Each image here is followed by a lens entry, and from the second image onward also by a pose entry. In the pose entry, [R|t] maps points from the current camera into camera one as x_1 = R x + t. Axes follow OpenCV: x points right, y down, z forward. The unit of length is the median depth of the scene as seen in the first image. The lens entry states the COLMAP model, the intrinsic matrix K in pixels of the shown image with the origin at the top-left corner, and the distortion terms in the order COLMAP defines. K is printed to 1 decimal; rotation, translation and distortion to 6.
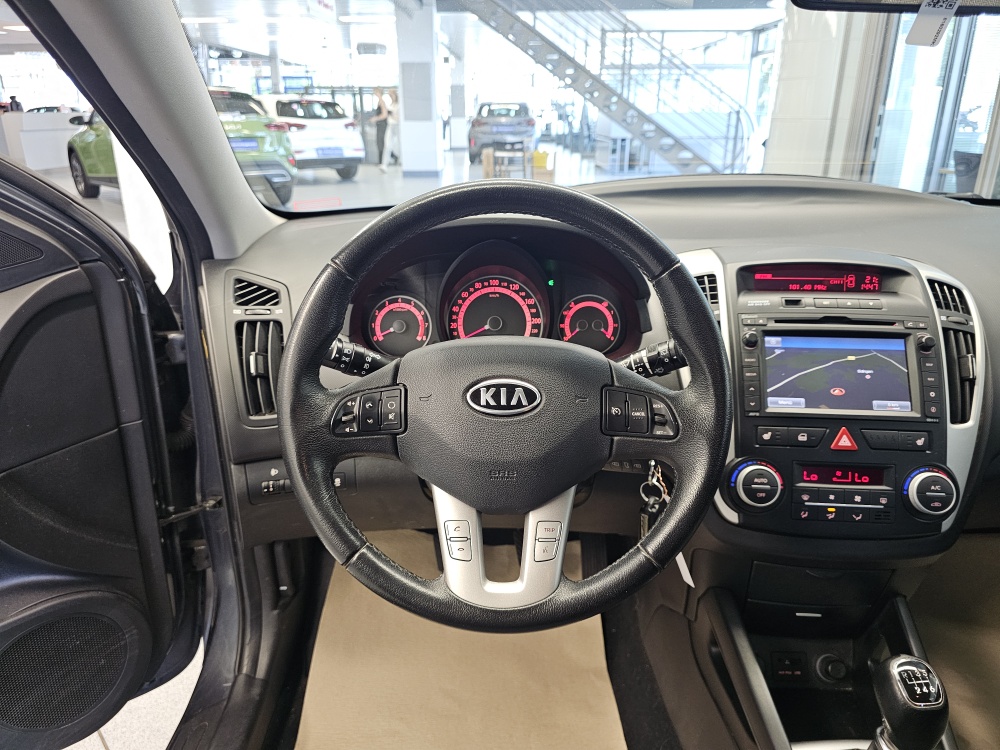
lens RADIAL K [[685.5, 0, 495.7], [0, 685.5, 359.7], [0, 0, 1]] dist [0.028231, -0.050200]
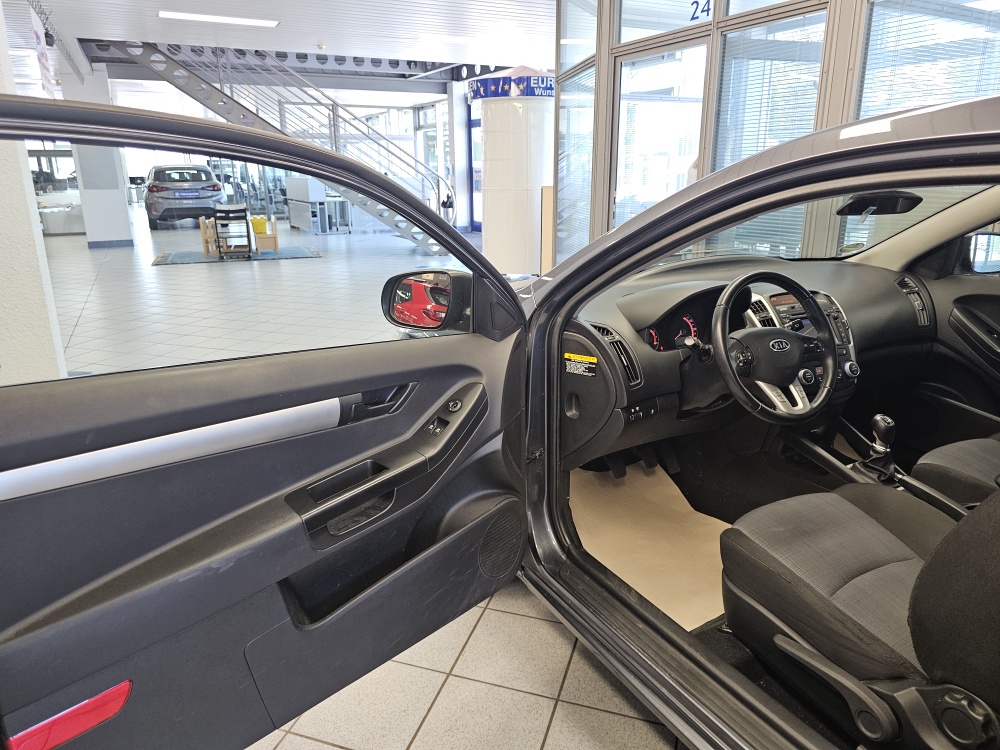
lens RADIAL K [[685.5, 0, 493.8], [0, 685.5, 376.7], [0, 0, 1]] dist [0.028231, -0.050200]
pose [[0.868411, -0.141346, 0.475272, -1.782527], [0.164531, 0.986345, -0.007289, 0.004882], [-0.467752, 0.084527, 0.879809, -0.704335]]
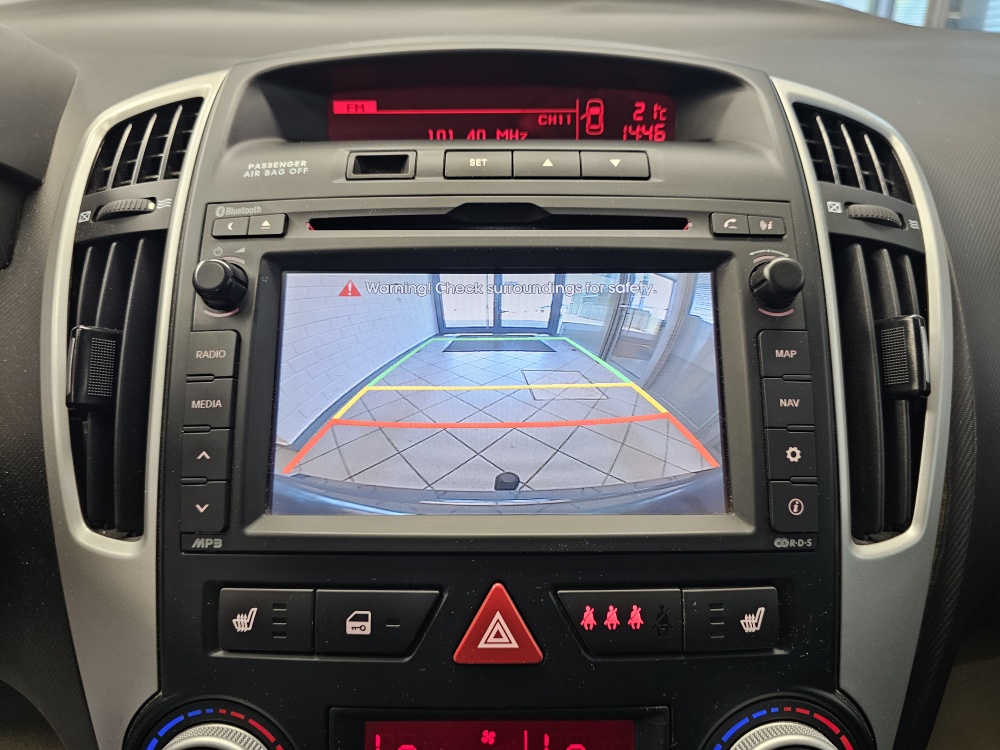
lens RADIAL K [[685.5, 0, 509.5], [0, 685.5, 356.6], [0, 0, 1]] dist [0.028231, -0.050200]
pose [[0.994923, -0.032462, 0.095256, 0.459048], [0.027544, 0.998241, 0.052500, -0.010384], [-0.096793, -0.049610, 0.994067, 0.678757]]
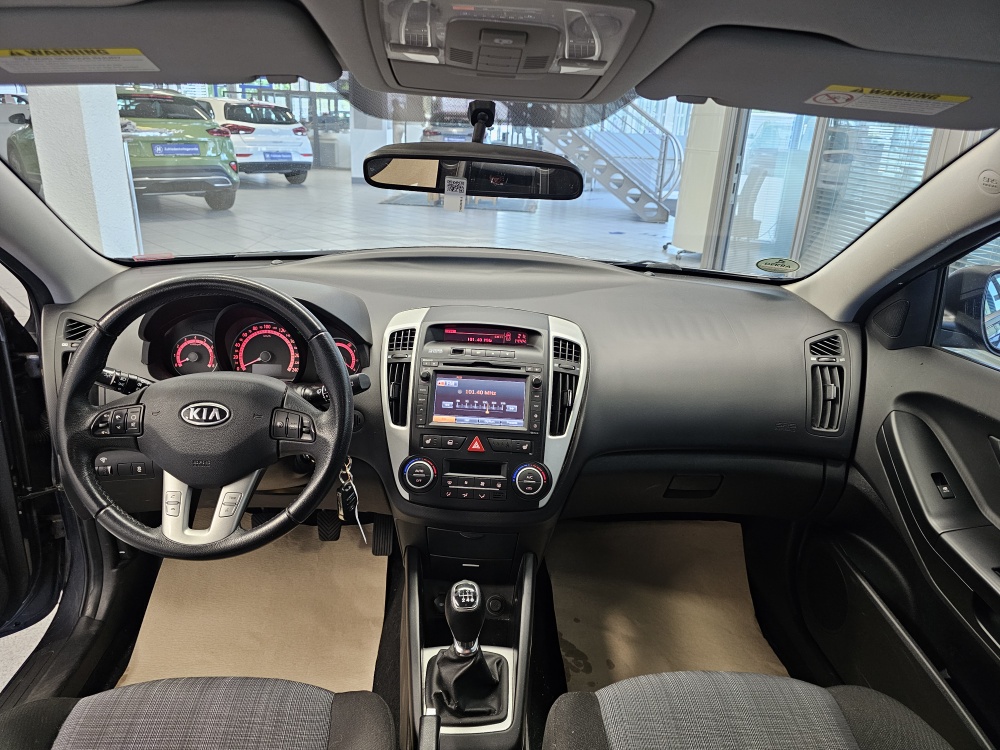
lens RADIAL K [[685.5, 0, 519.6], [0, 685.5, 369.6], [0, 0, 1]] dist [0.028231, -0.050200]
pose [[0.996374, 0.027323, 0.080580, 0.447458], [-0.028057, 0.999574, 0.007993, -0.059648], [-0.080327, -0.010225, 0.996716, -0.474432]]
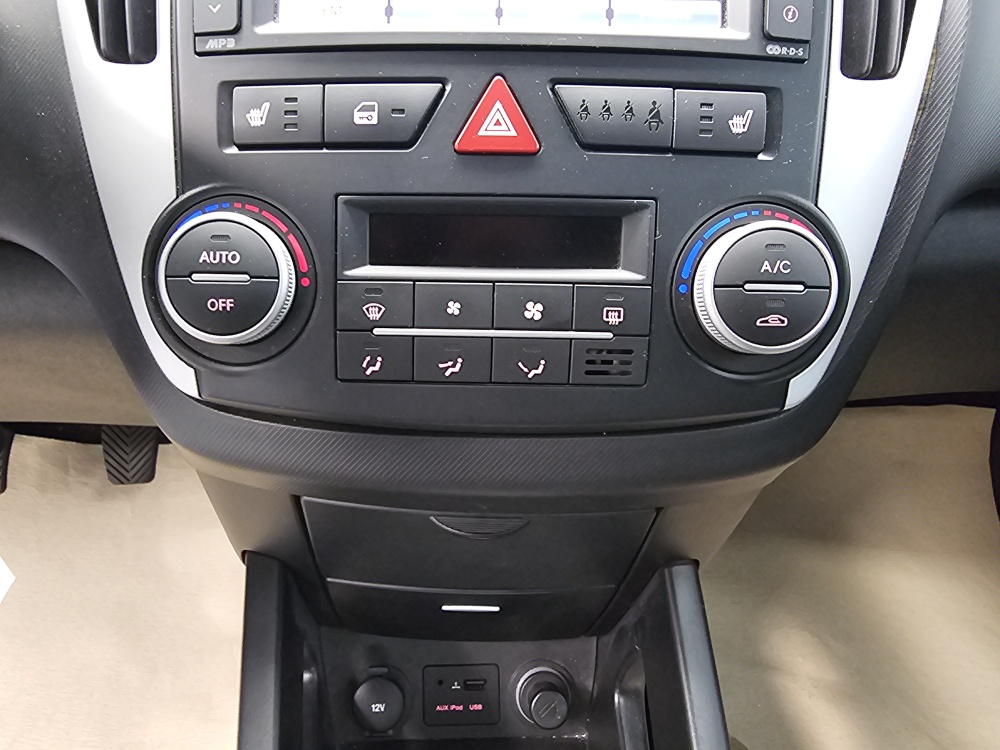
lens RADIAL K [[680.4, 0, 455.0], [0, 680.4, 367.5], [0, 0, 1]] dist [0.011583, -0.010475]
pose [[0.997084, -0.023496, 0.072610, 0.436376], [0.010078, 0.983631, 0.179912, 0.159718], [-0.075649, -0.178656, 0.980999, 0.648307]]
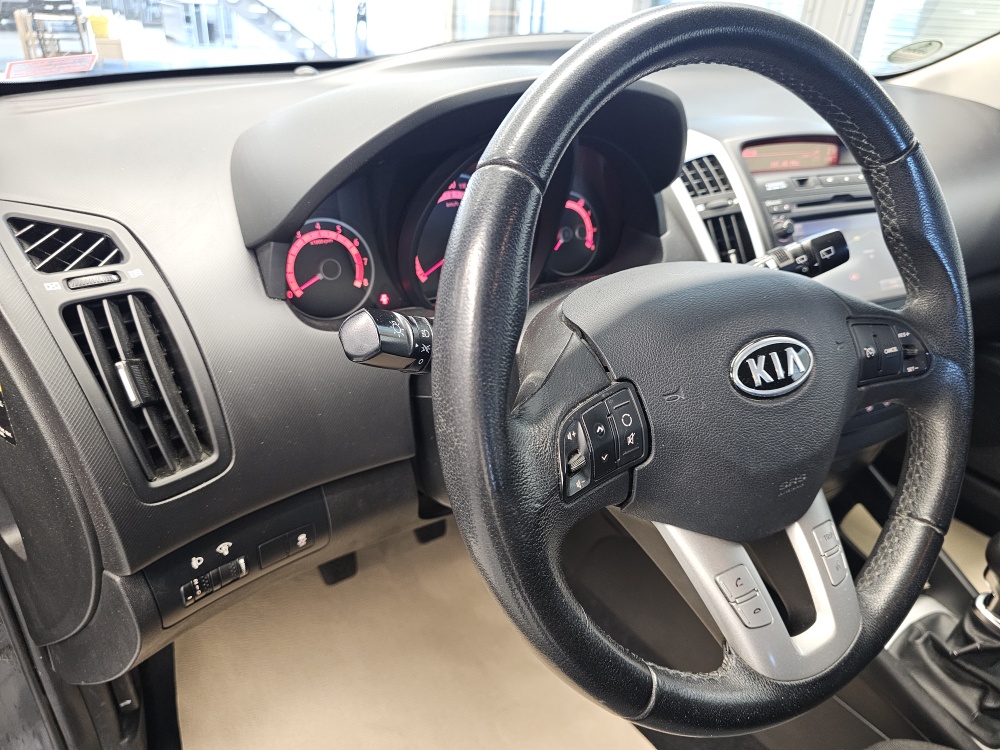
lens RADIAL K [[685.5, 0, 493.5], [0, 685.5, 372.0], [0, 0, 1]] dist [0.028231, -0.050200]
pose [[0.839780, -0.211320, 0.500113, -0.389950], [0.122734, 0.971189, 0.204277, -0.075797], [-0.528872, -0.110167, 0.841521, 0.445188]]
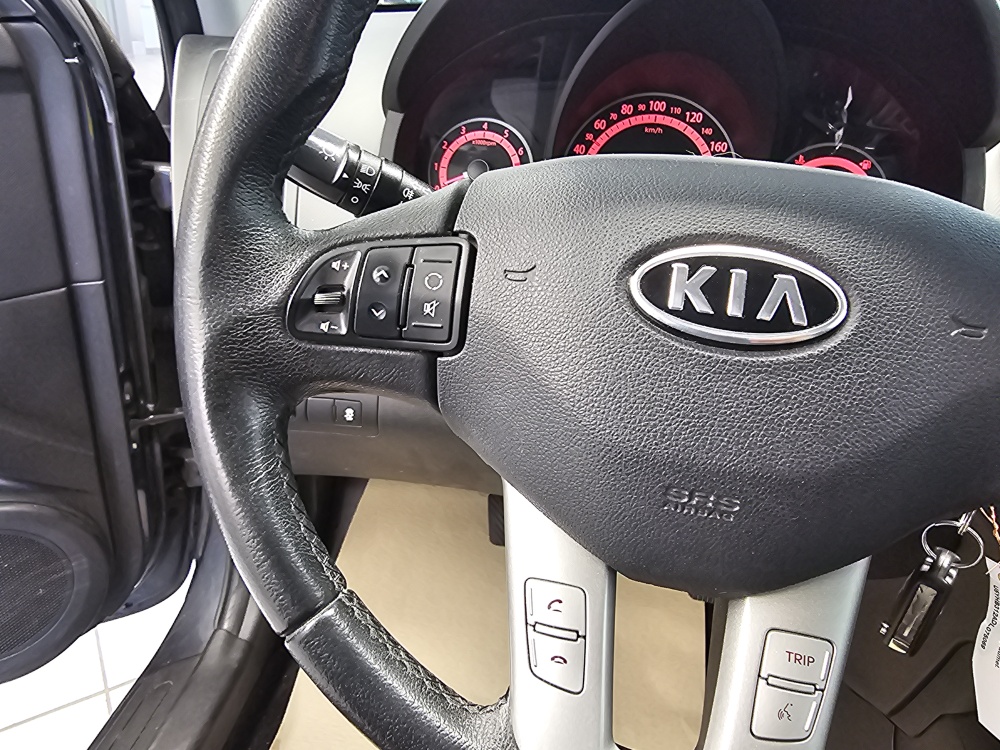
lens RADIAL K [[680.4, 0, 436.9], [0, 680.4, 377.4], [0, 0, 1]] dist [0.011583, -0.010475]
pose [[0.973577, 0.145128, -0.176313, -0.053625], [-0.118583, 0.981119, 0.152784, 0.045431], [0.195158, -0.127839, 0.972405, 0.453653]]
